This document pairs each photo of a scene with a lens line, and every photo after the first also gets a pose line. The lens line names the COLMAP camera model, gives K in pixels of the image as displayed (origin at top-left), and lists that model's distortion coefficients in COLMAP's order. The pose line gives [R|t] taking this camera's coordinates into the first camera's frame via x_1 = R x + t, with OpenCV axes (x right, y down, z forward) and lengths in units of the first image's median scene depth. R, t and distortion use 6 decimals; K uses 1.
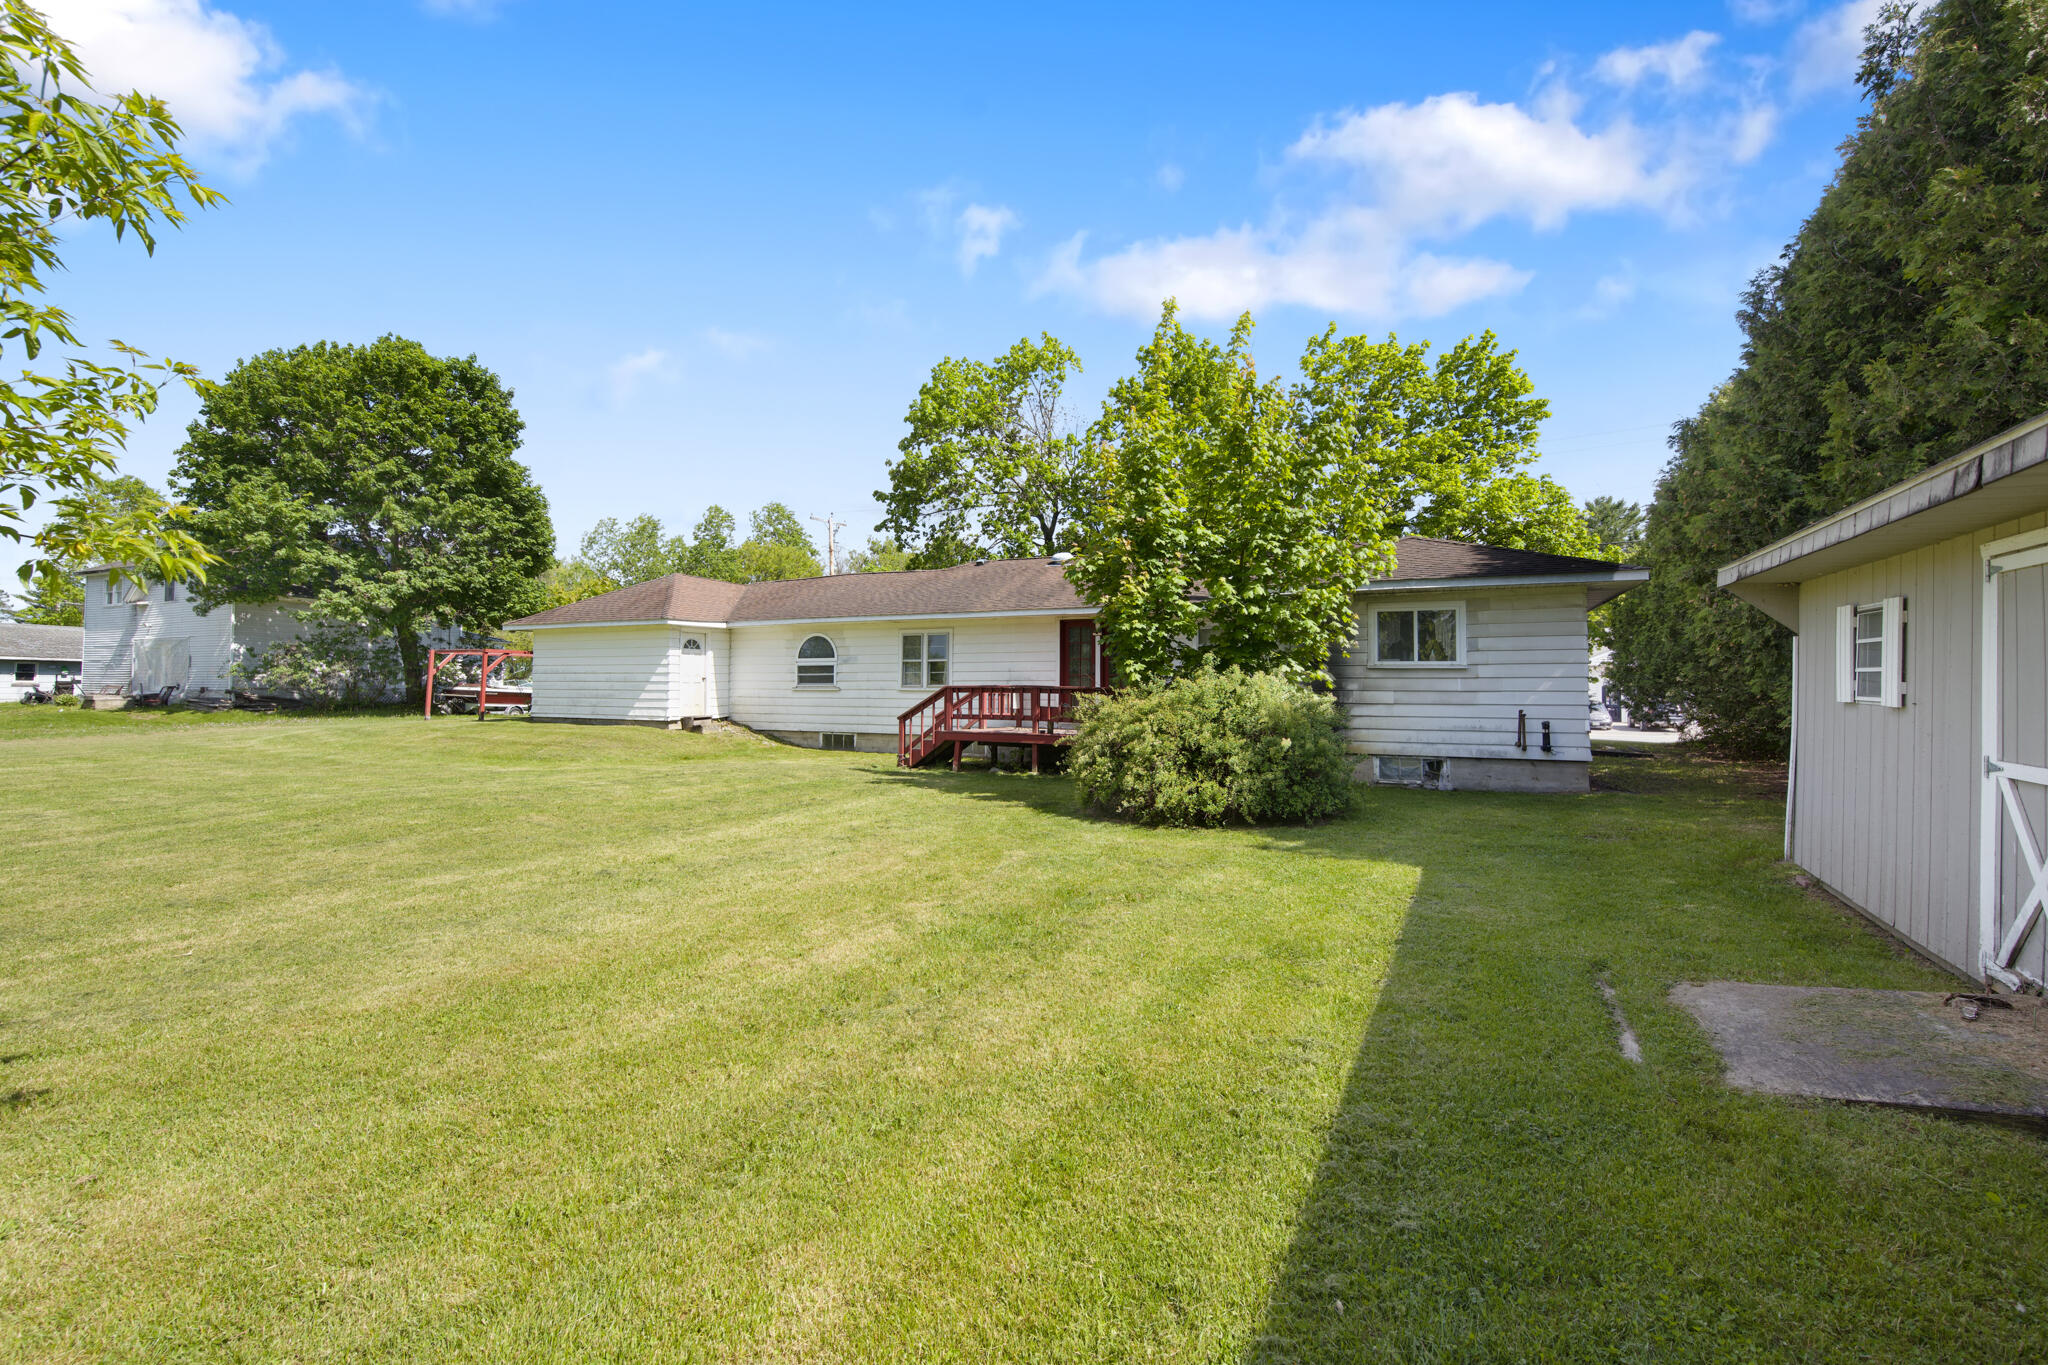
lens RADIAL K [[827.0, 0, 1038.5], [0, 827.0, 663.8], [0, 0, 1]] dist [0.002950, 0.000611]
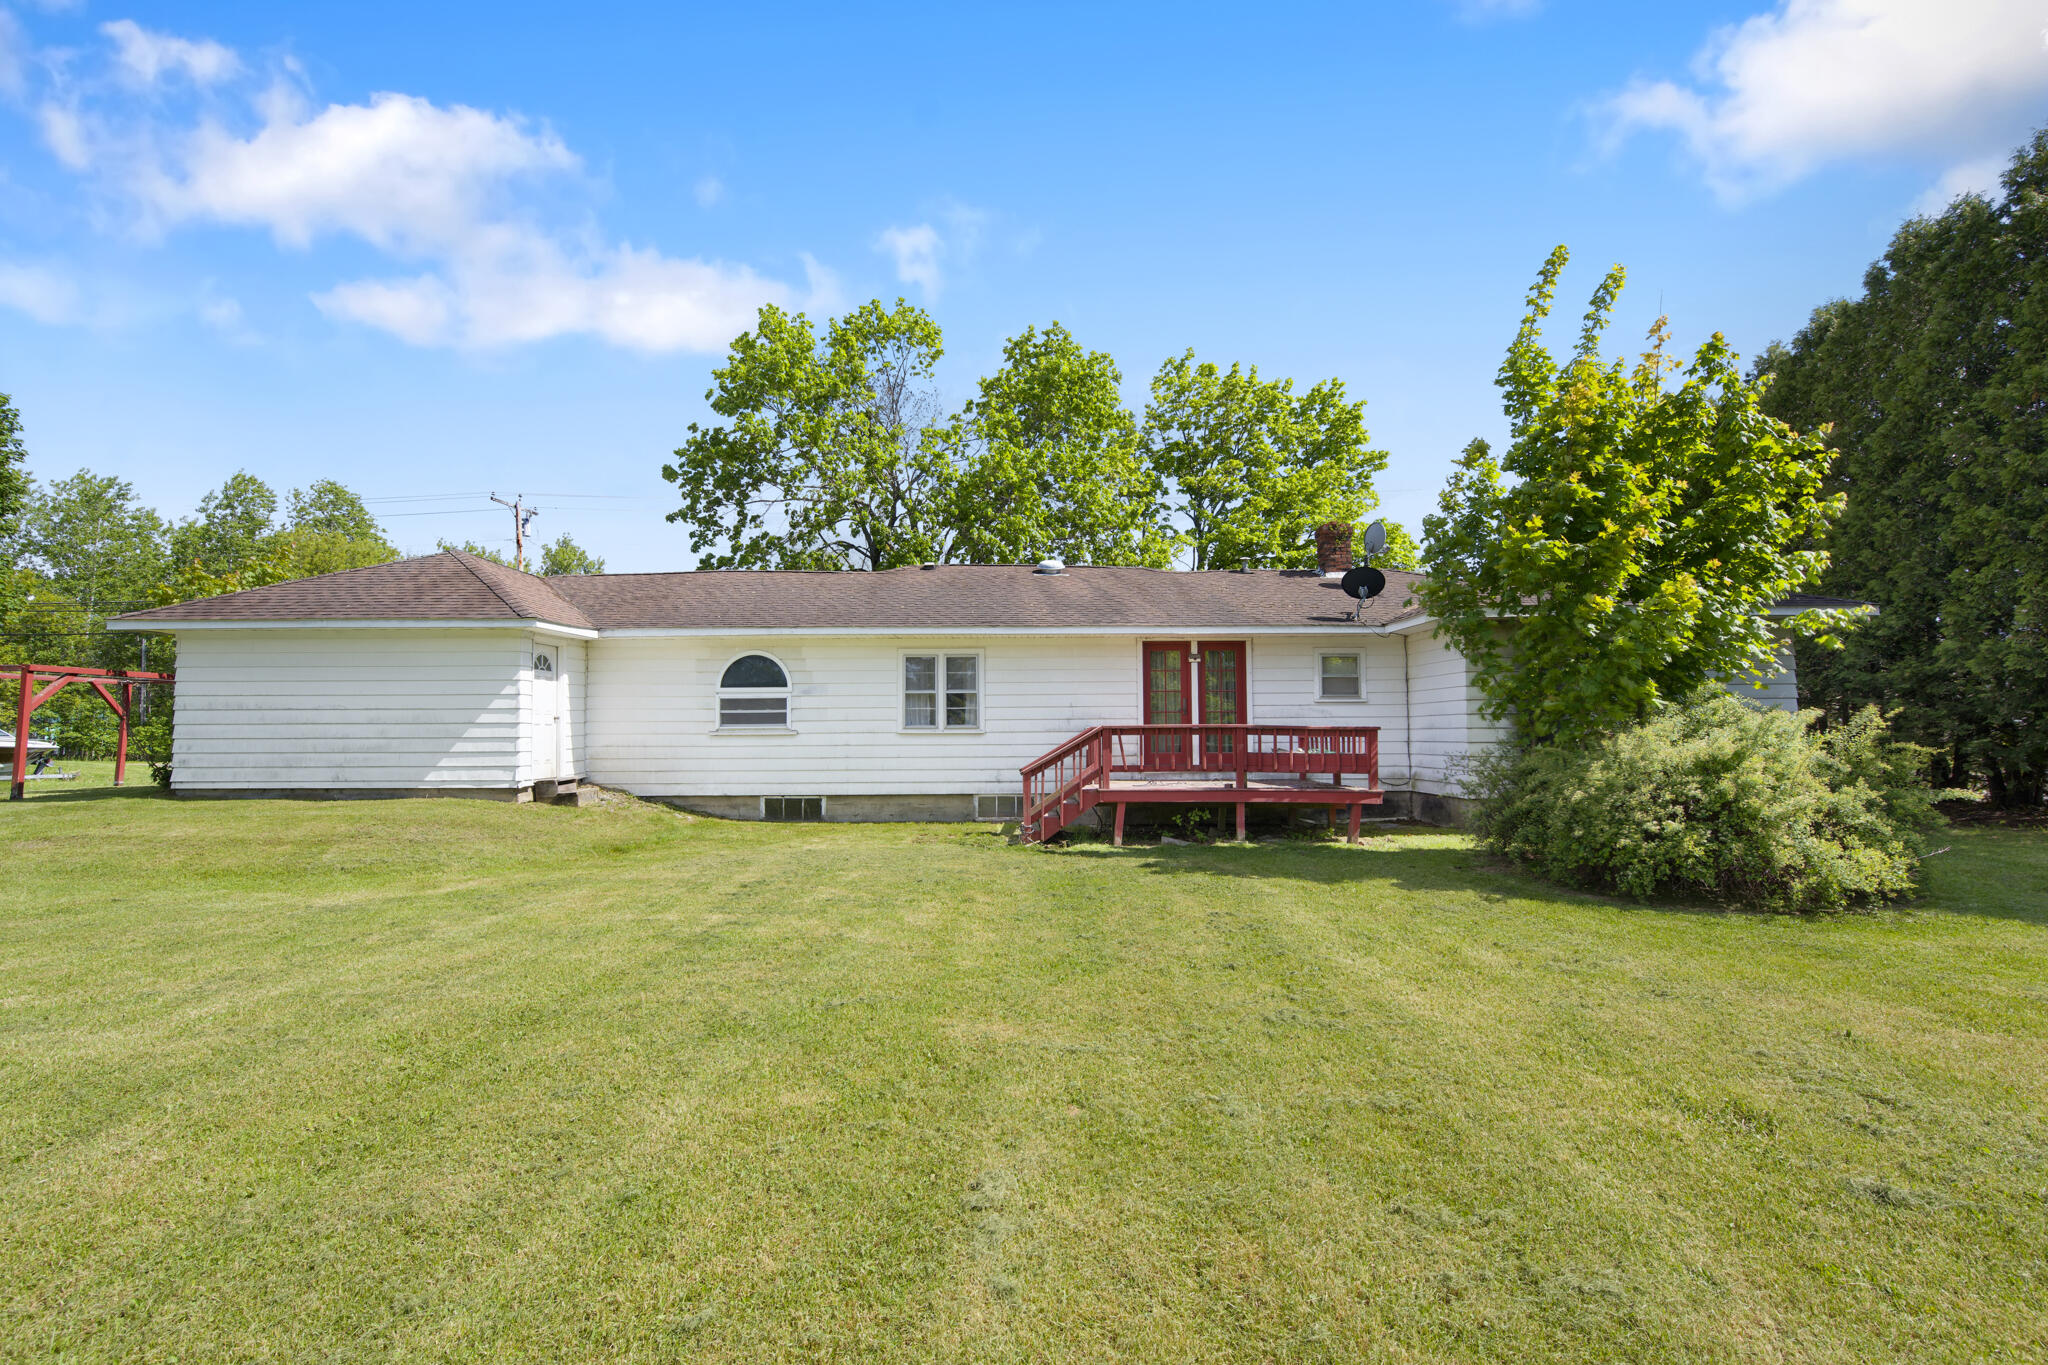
lens RADIAL K [[852.4, 0, 1020.1], [0, 852.4, 707.0], [0, 0, 1]] dist [-0.003160, -0.000959]
pose [[0.910027, 0.001445, 0.414546, -0.359489], [-0.003804, 0.999981, 0.004865, 0.005084], [-0.414531, -0.006004, 0.910015, 0.272035]]
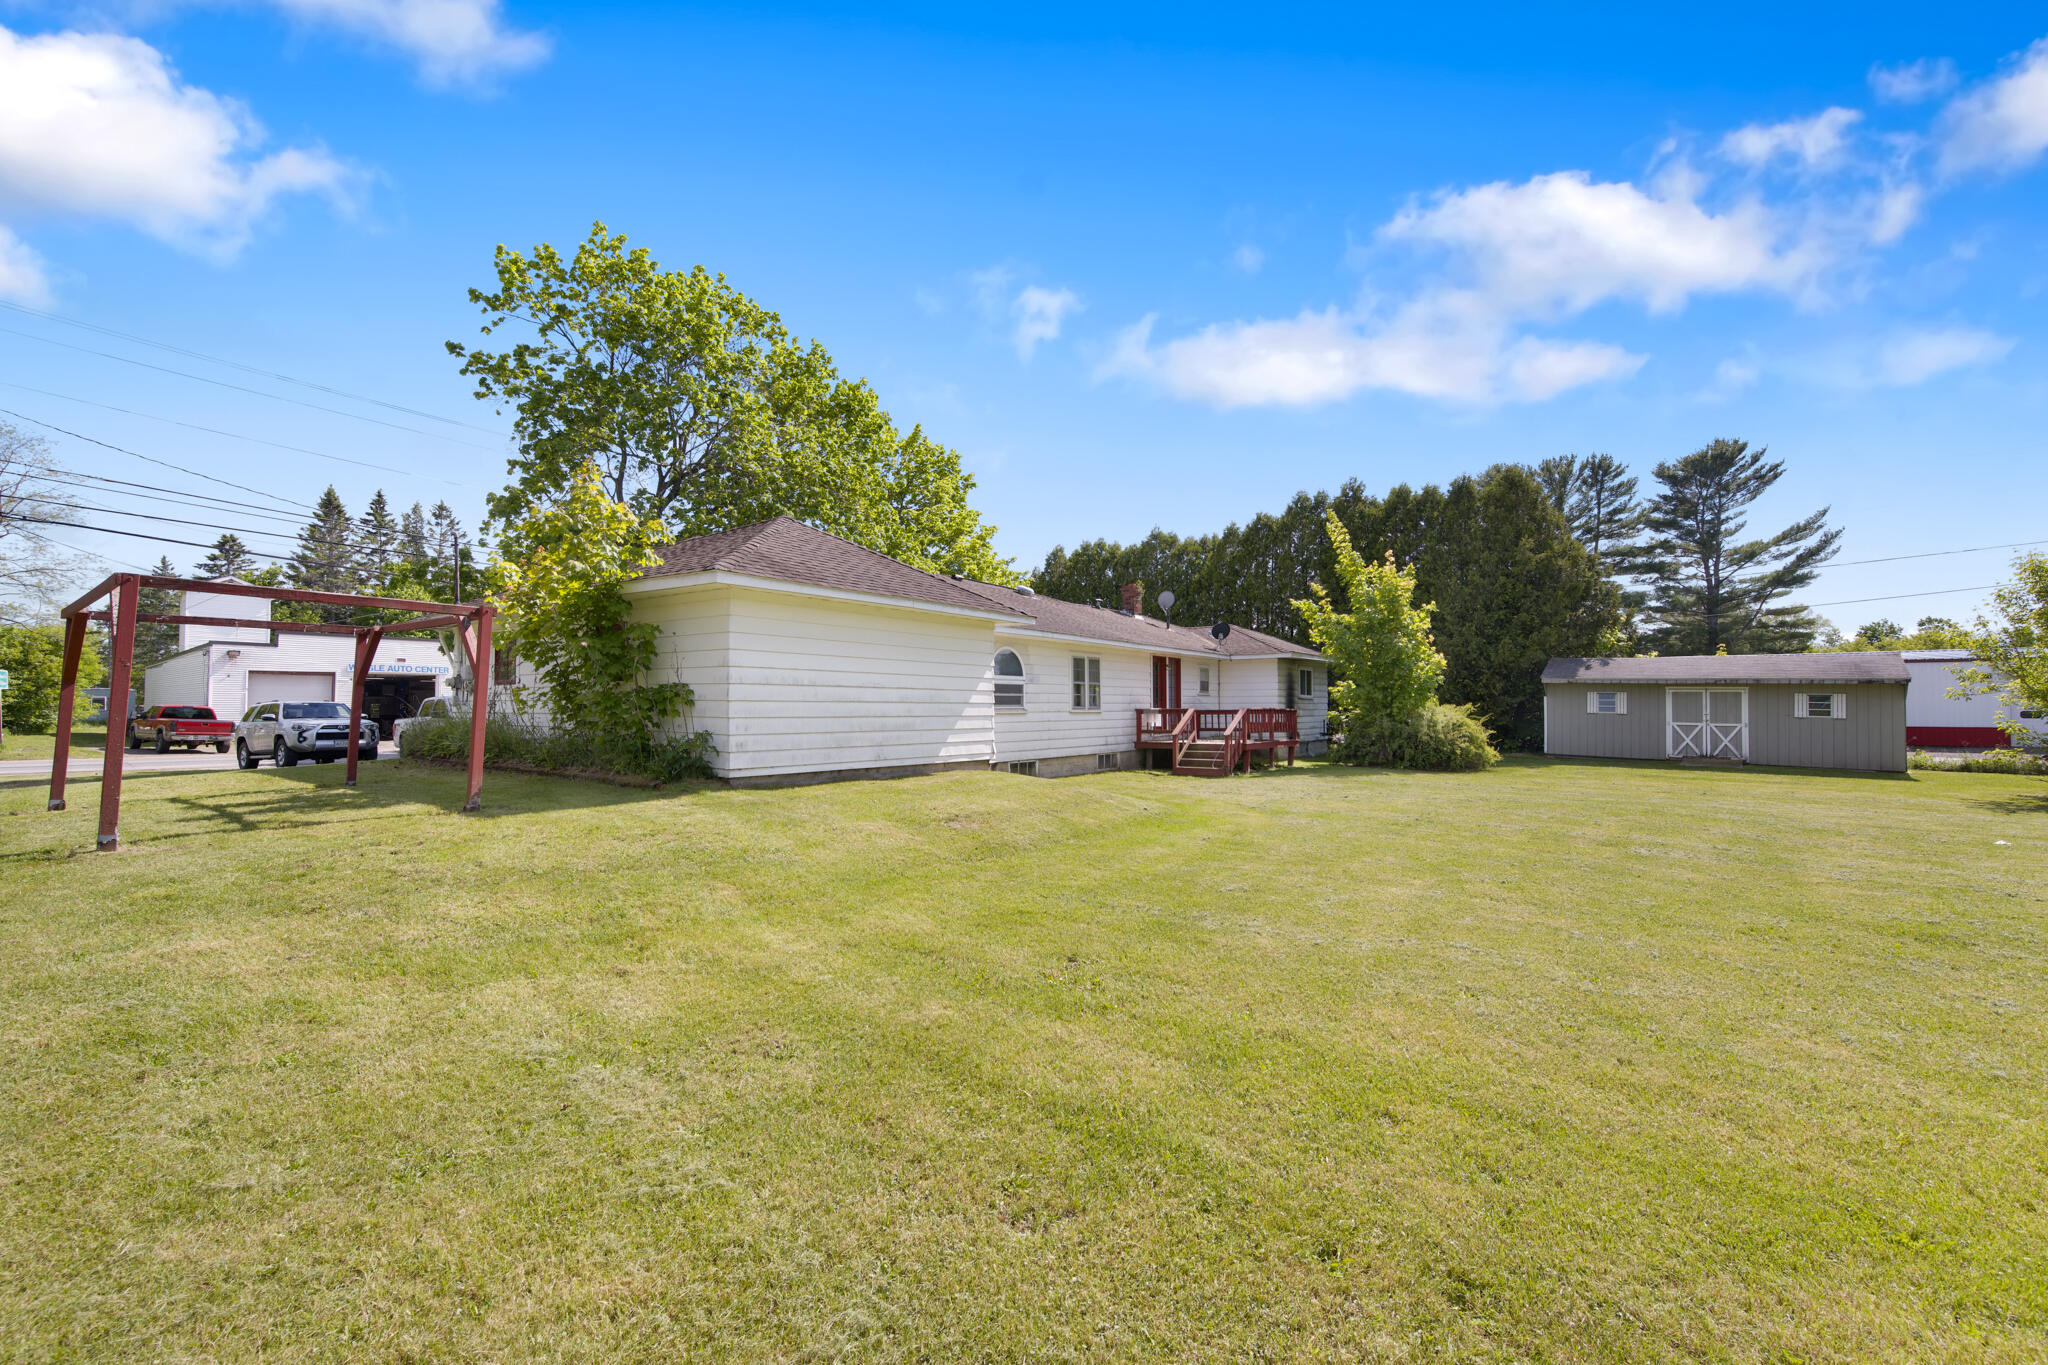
lens RADIAL K [[824.3, 0, 1014.0], [0, 824.3, 673.1], [0, 0, 1]] dist [-0.001867, -0.000466]
pose [[0.223975, 0.035752, 0.973939, -1.095266], [-0.030601, 0.999092, -0.029638, 0.015666], [-0.974114, -0.023165, 0.224866, 0.800900]]
